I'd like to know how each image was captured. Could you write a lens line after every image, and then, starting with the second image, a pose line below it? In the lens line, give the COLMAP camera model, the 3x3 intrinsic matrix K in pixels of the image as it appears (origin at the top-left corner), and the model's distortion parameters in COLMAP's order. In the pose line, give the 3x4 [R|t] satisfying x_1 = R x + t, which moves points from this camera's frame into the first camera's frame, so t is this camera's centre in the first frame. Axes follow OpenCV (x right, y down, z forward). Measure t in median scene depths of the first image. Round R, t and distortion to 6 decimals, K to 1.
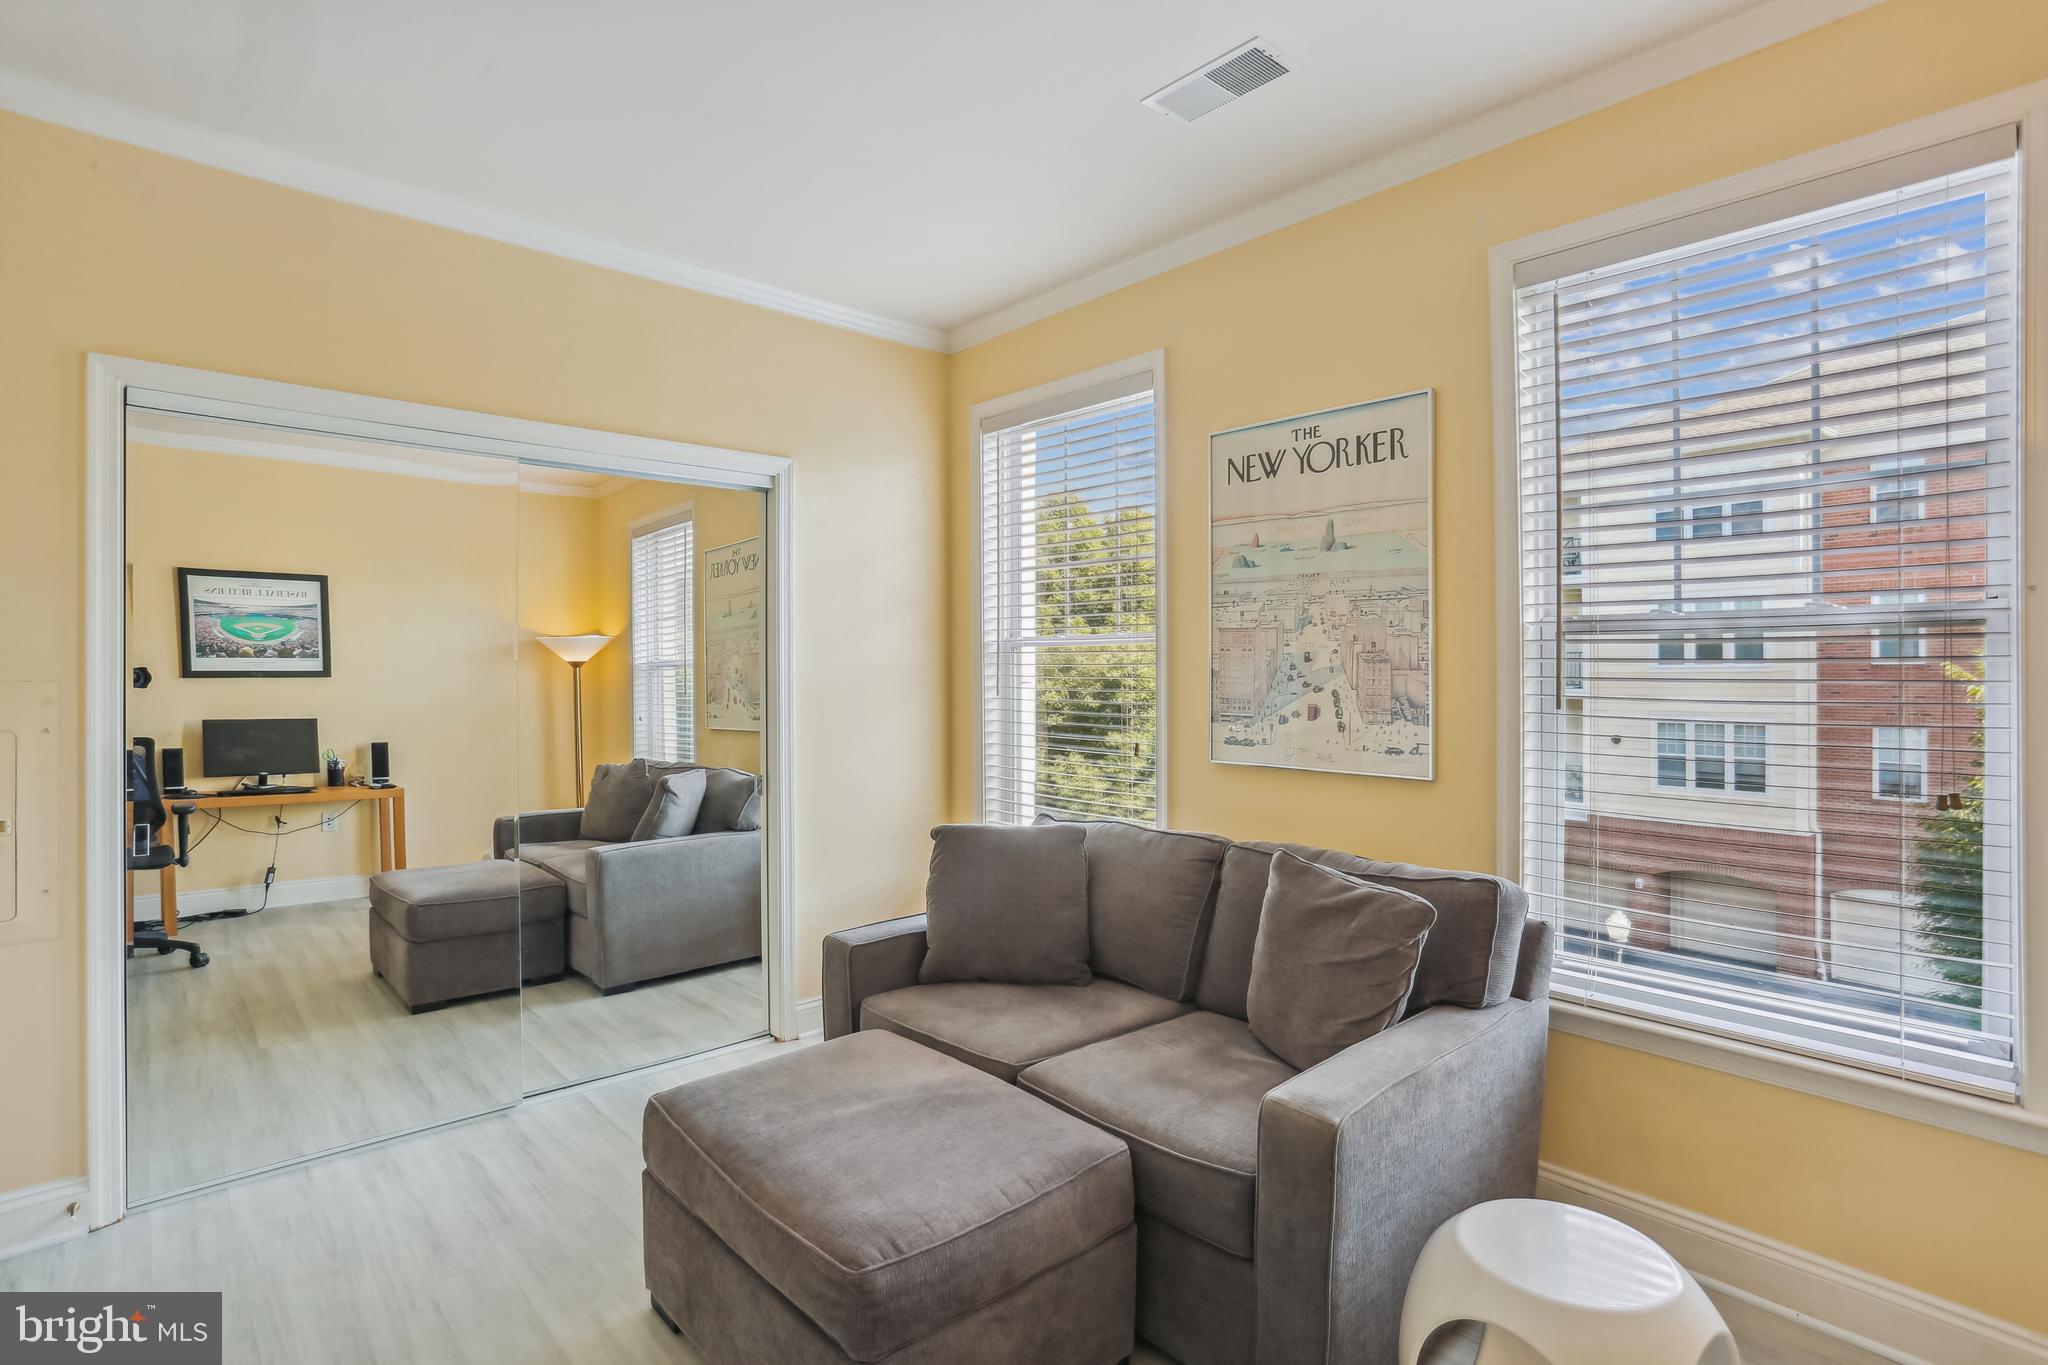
lens RADIAL K [[1005.3, 0, 1022.7], [0, 1005.3, 680.9], [0, 0, 1]] dist [-0.061262, 0.023700]
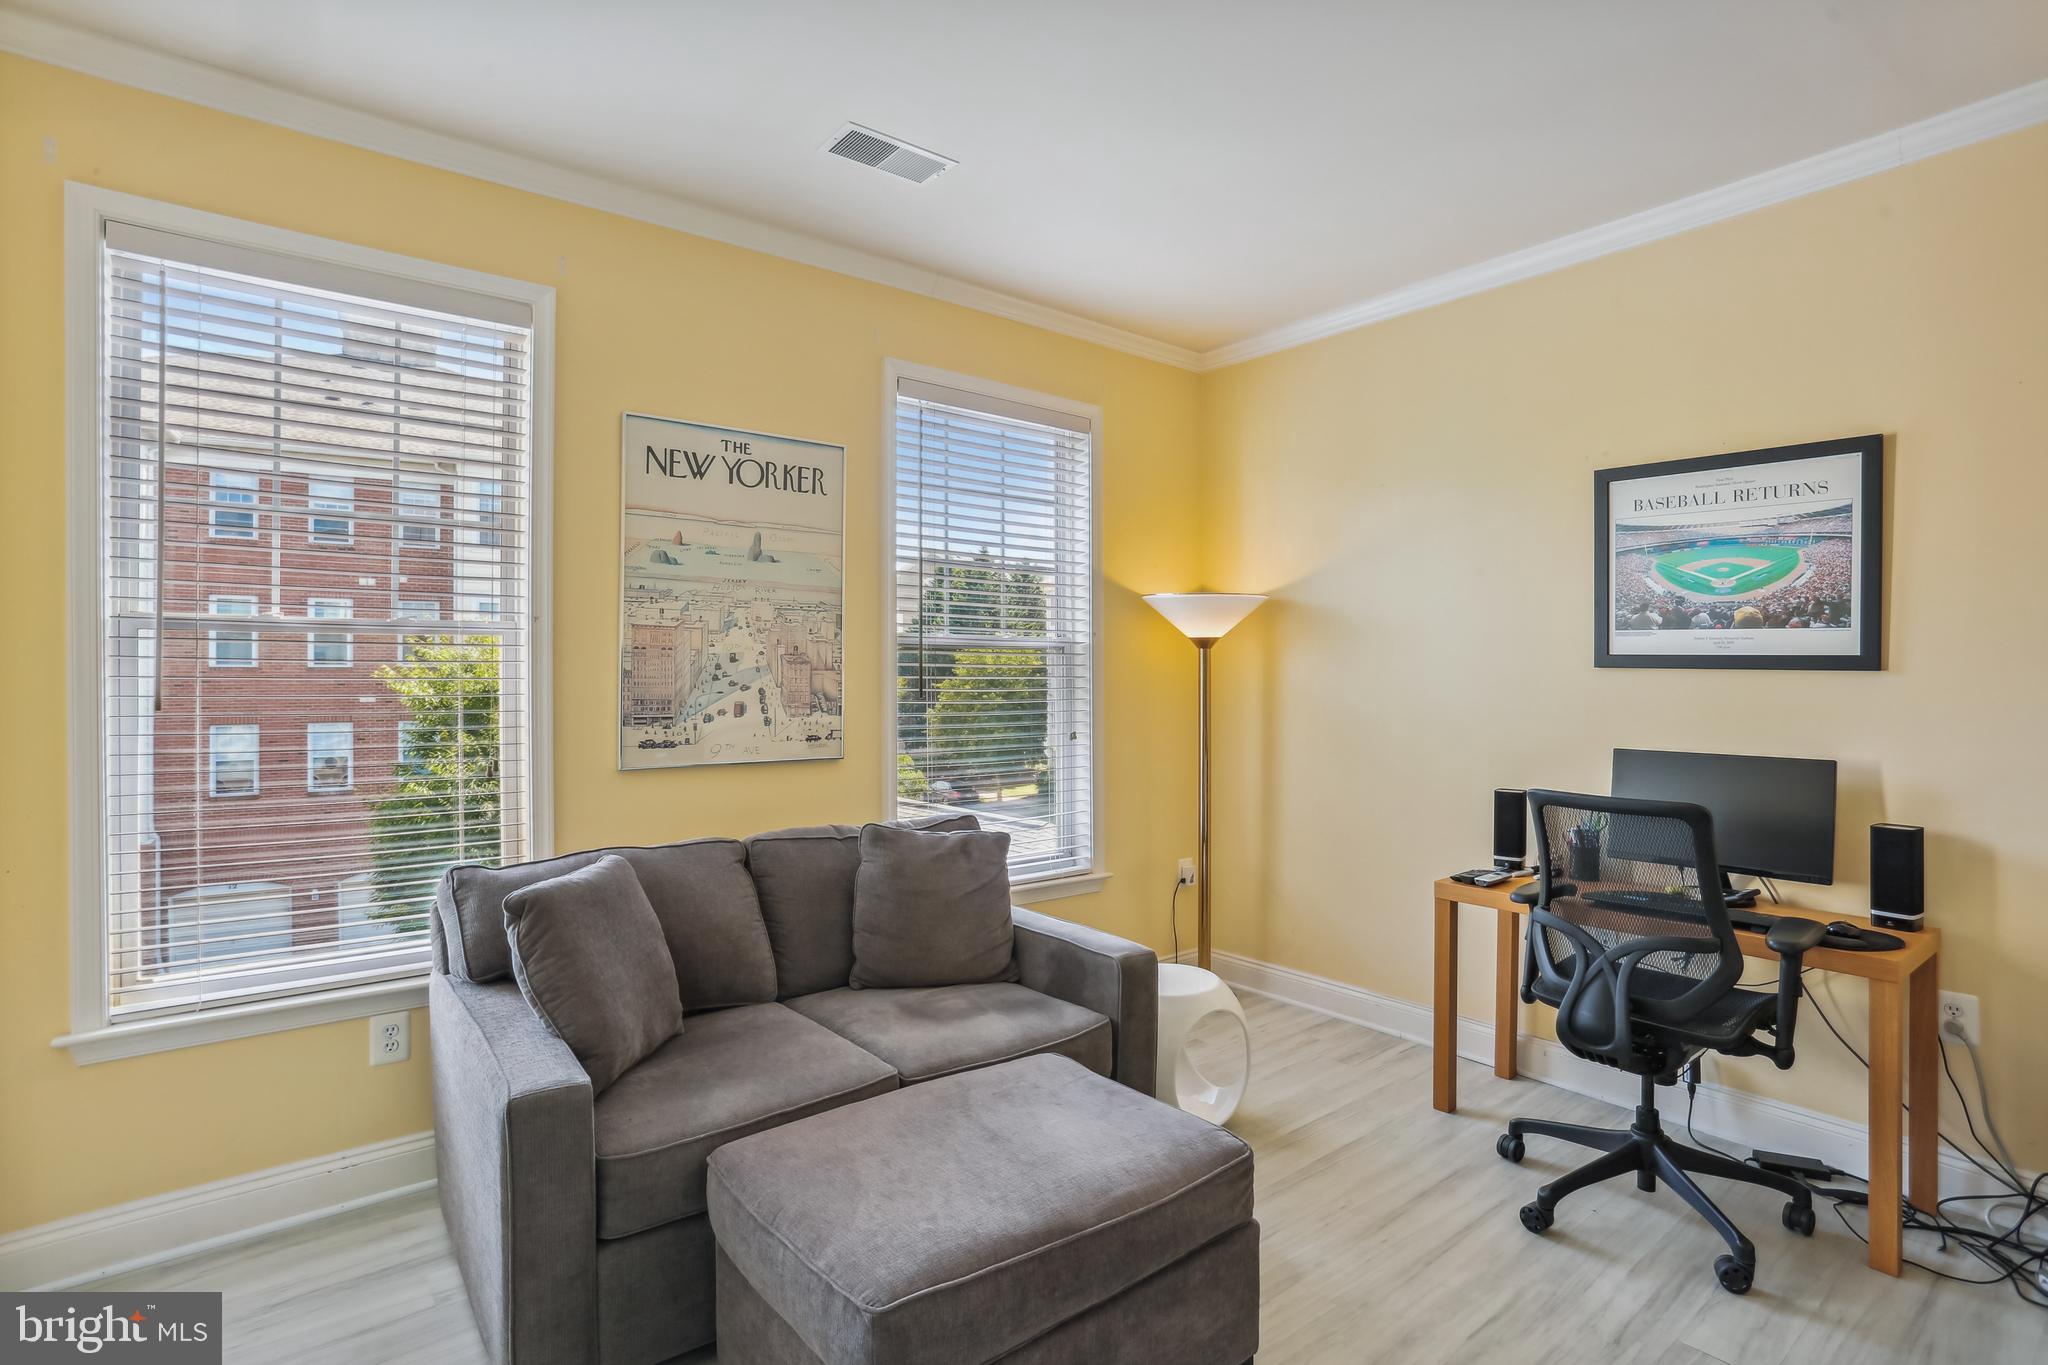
lens RADIAL K [[1005.3, 0, 1022.8], [0, 1005.3, 673.5], [0, 0, 1]] dist [-0.061262, 0.023700]
pose [[0.070110, 0.000476, 0.997539, -0.753246], [0.009054, 0.999958, -0.001113, -0.002982], [-0.997498, 0.009109, 0.070103, 0.621511]]
